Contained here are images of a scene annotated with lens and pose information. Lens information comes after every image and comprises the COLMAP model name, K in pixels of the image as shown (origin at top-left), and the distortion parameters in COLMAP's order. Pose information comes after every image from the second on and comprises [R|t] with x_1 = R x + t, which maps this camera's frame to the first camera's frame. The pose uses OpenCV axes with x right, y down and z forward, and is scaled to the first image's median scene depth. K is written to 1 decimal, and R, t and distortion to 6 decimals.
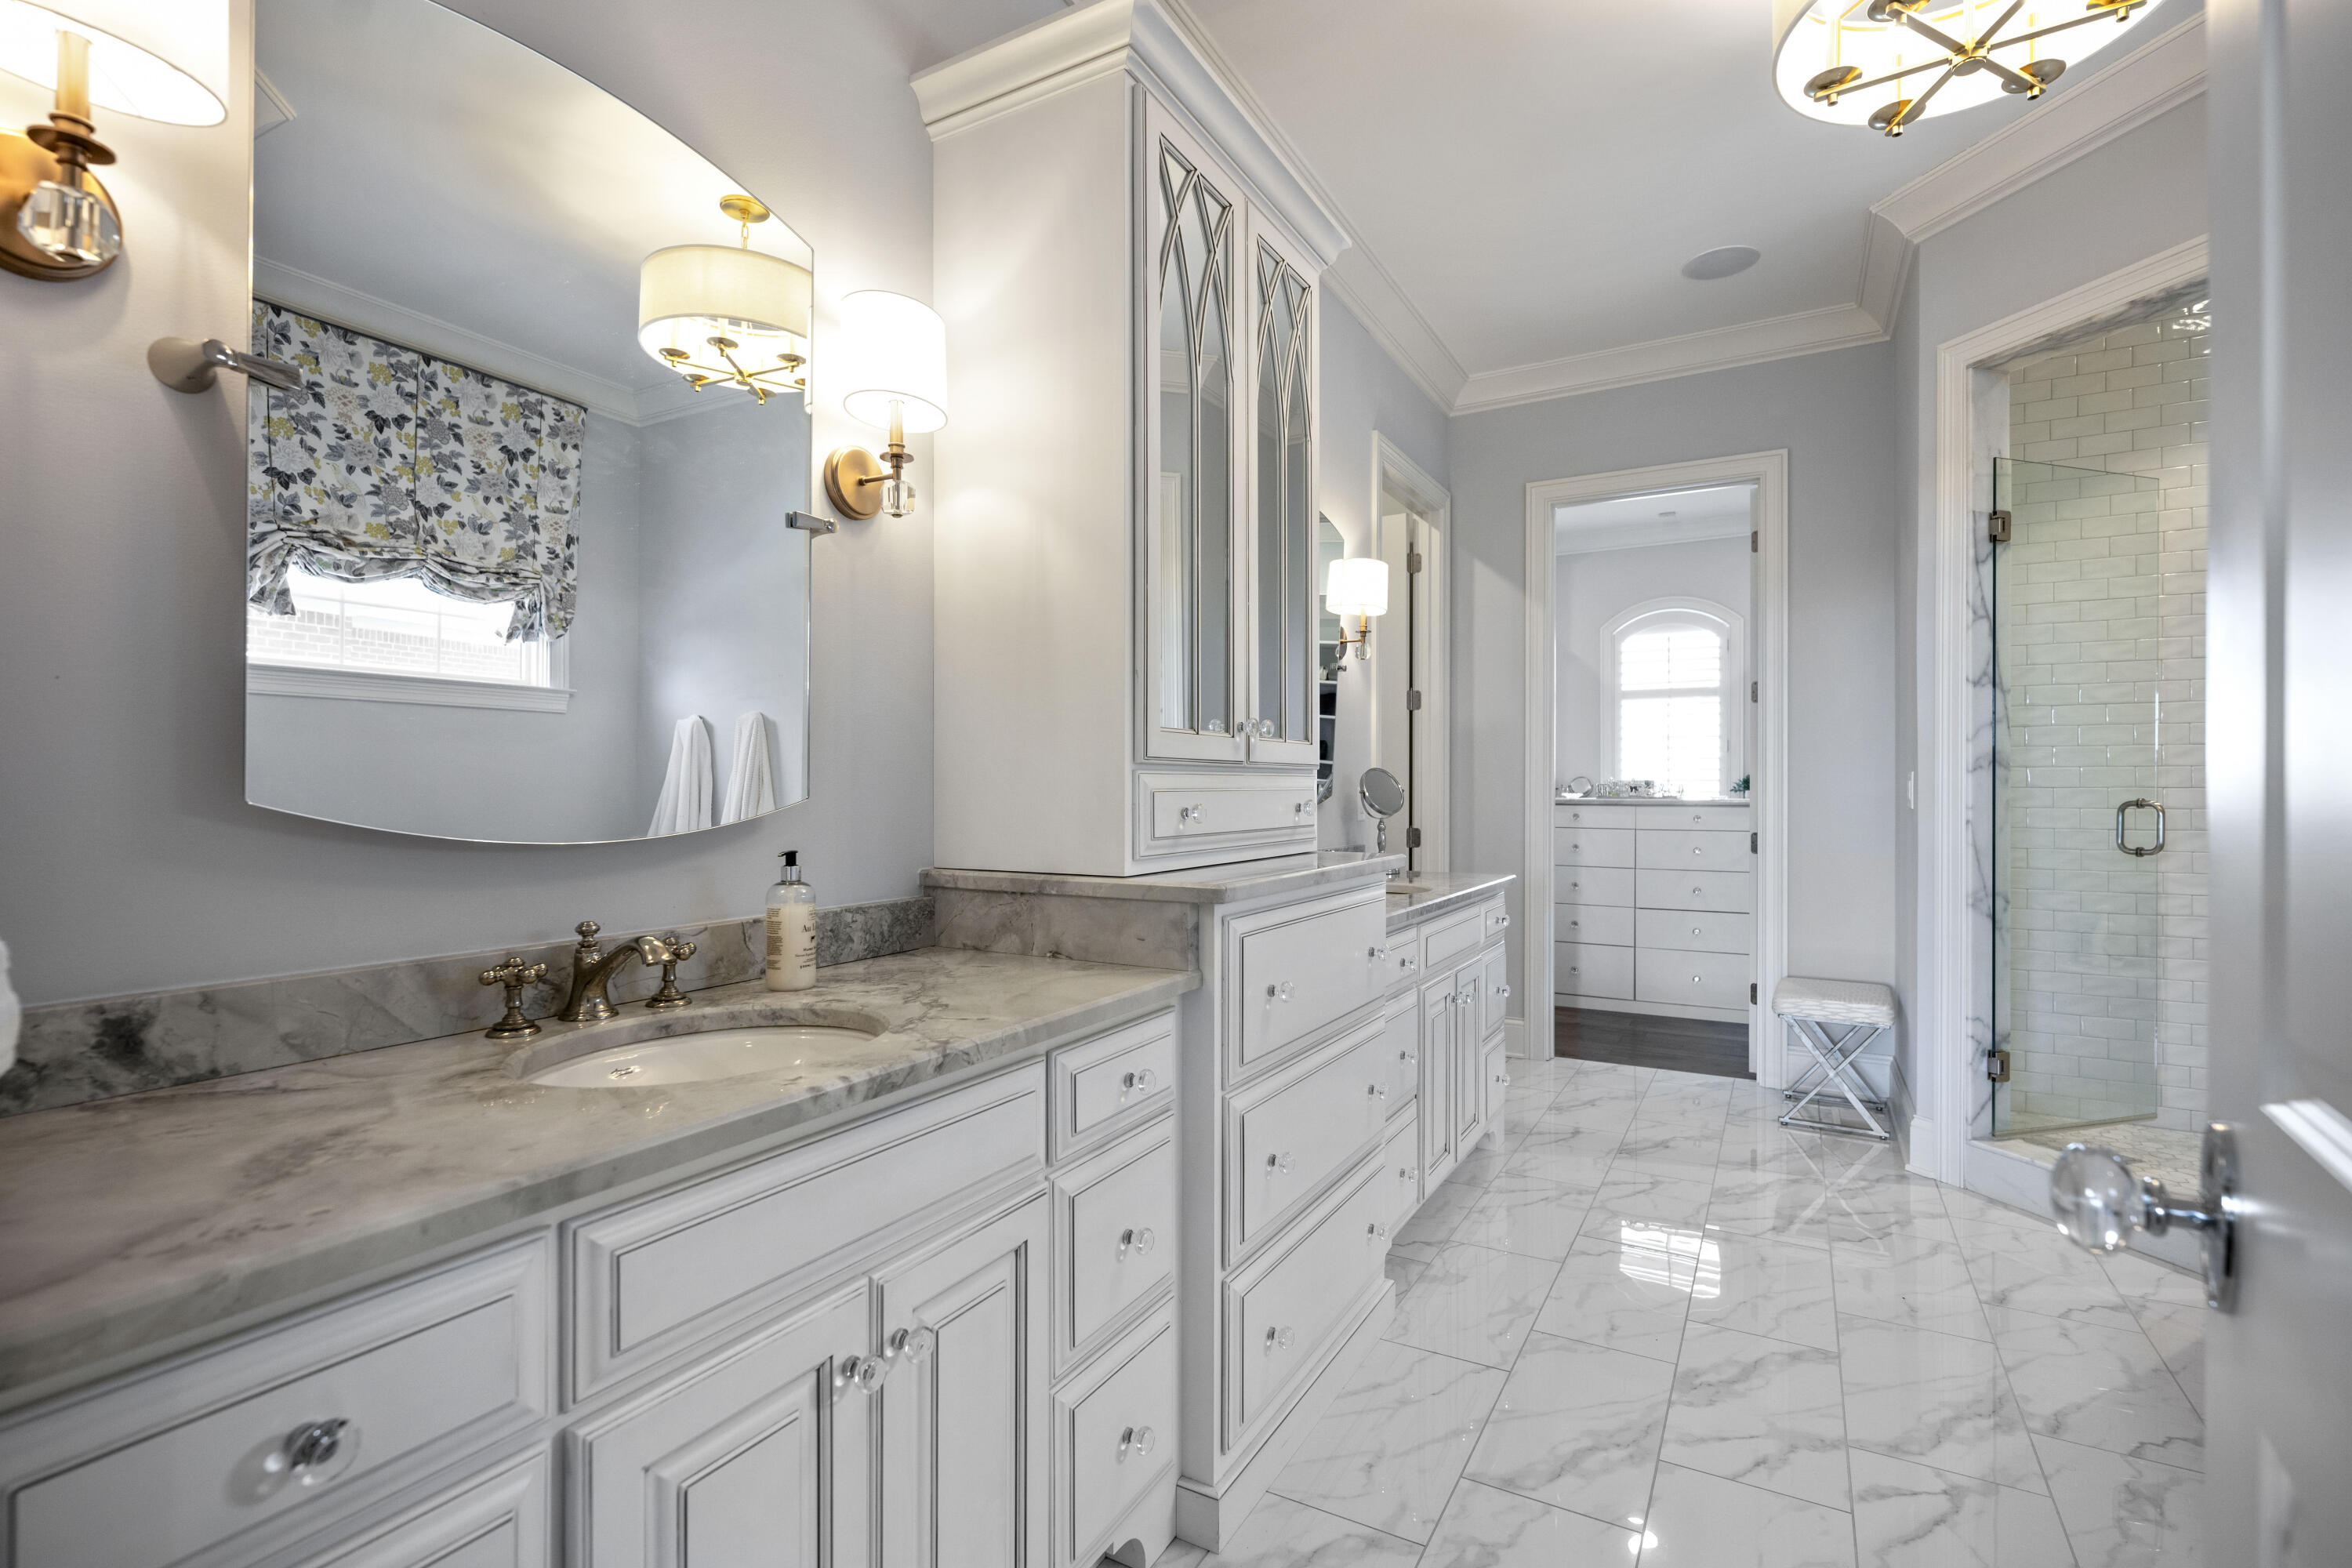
lens RADIAL K [[1120.1, 0, 1105.0], [0, 1120.1, 799.9], [0, 0, 1]] dist [0.000510, -0.000425]
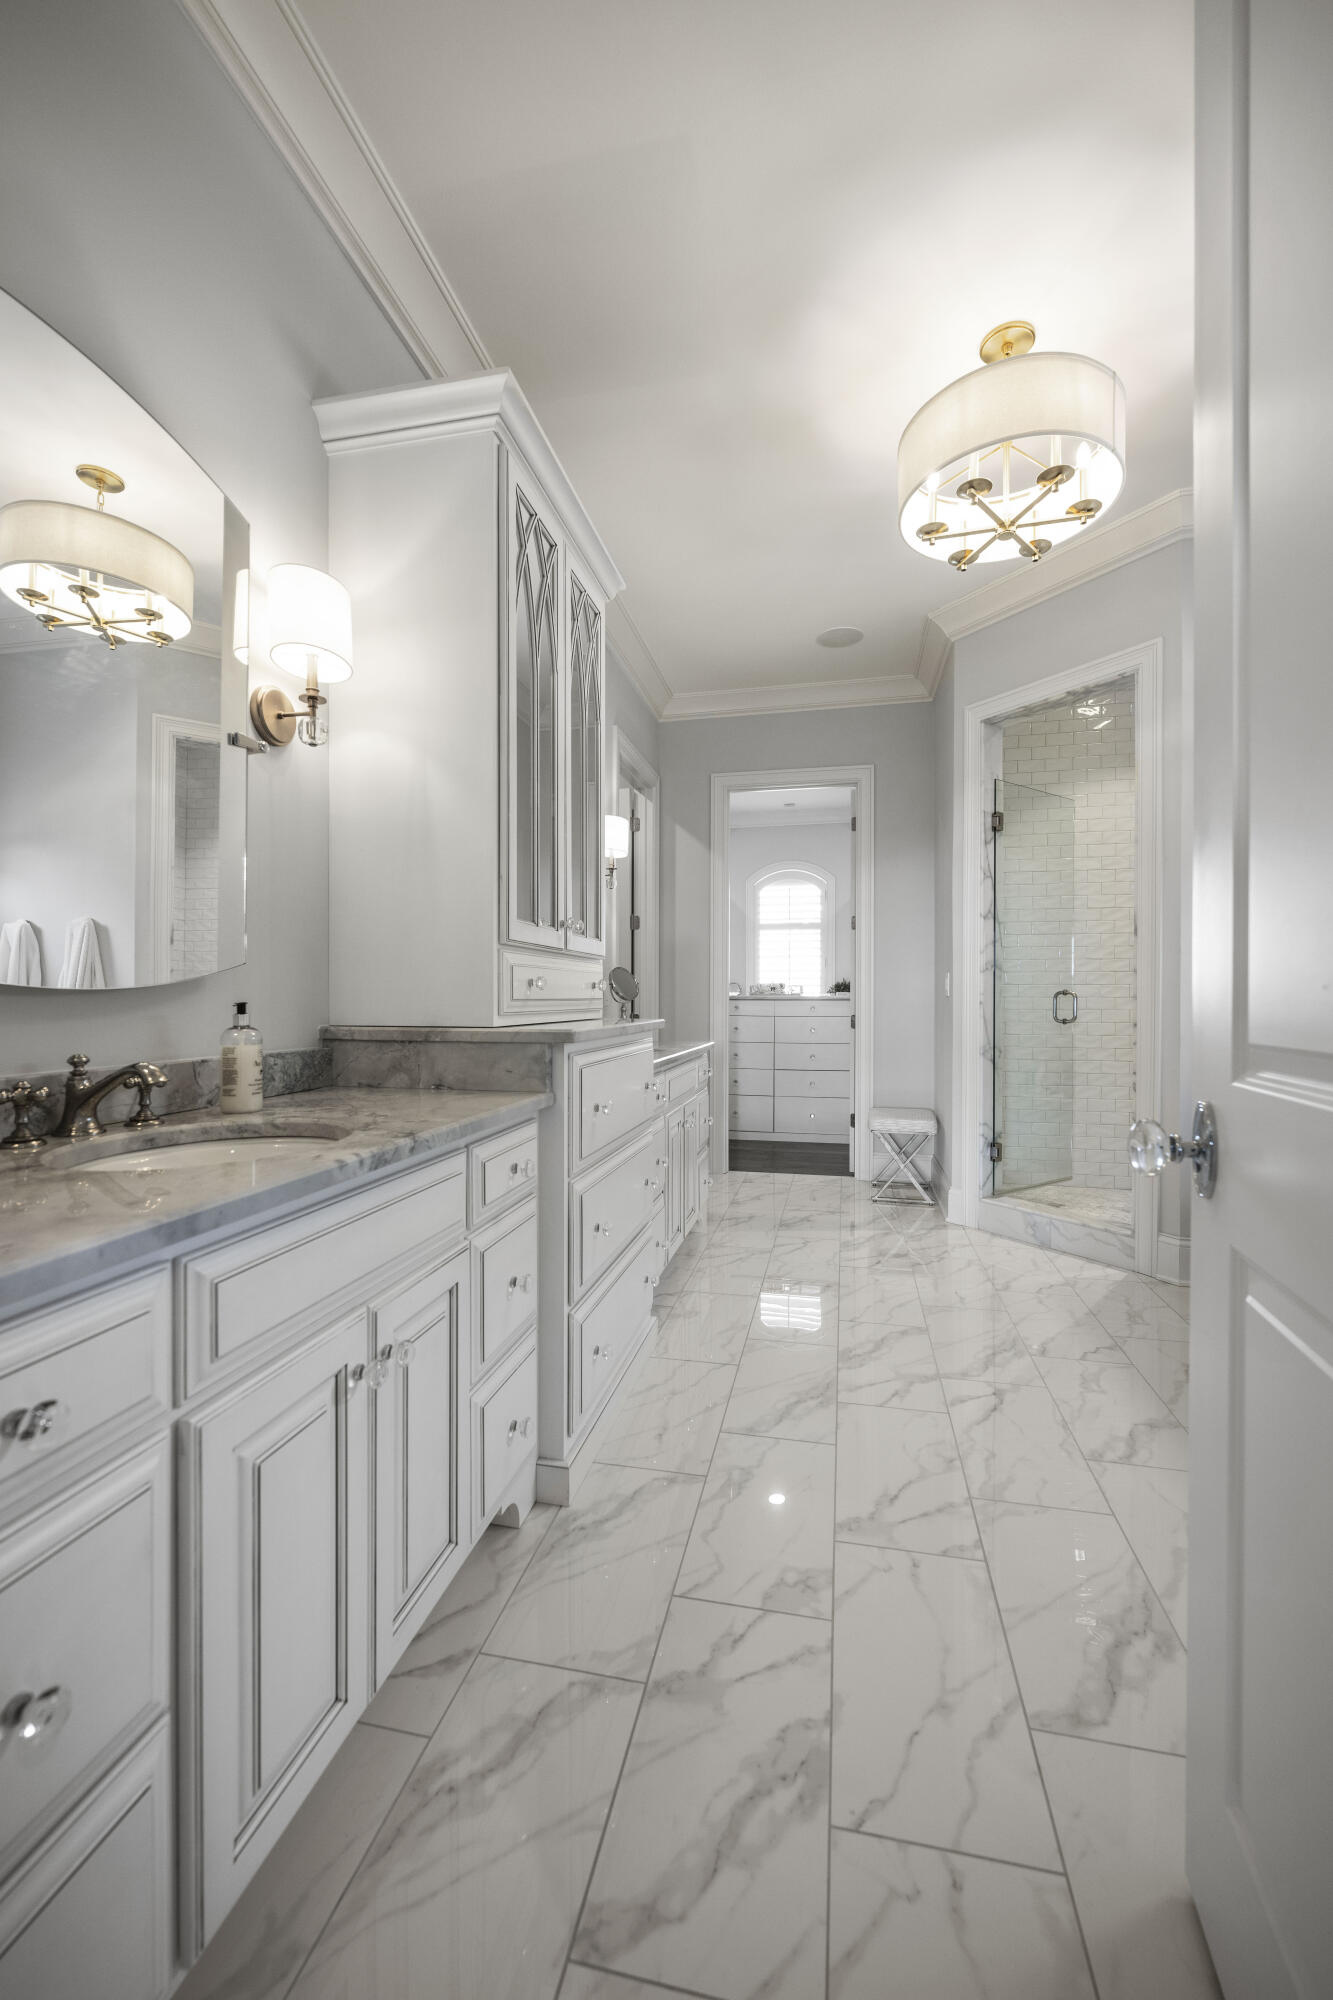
lens RADIAL K [[851.5, 0, 636.9], [0, 851.5, 1008.3], [0, 0, 1]] dist [0.000294, 0.000316]
pose [[0.952364, 0.001318, 0.304961, -0.112846], [-0.002276, 0.999994, 0.002787, 0.036368], [-0.304956, -0.003348, 0.952361, -0.030849]]
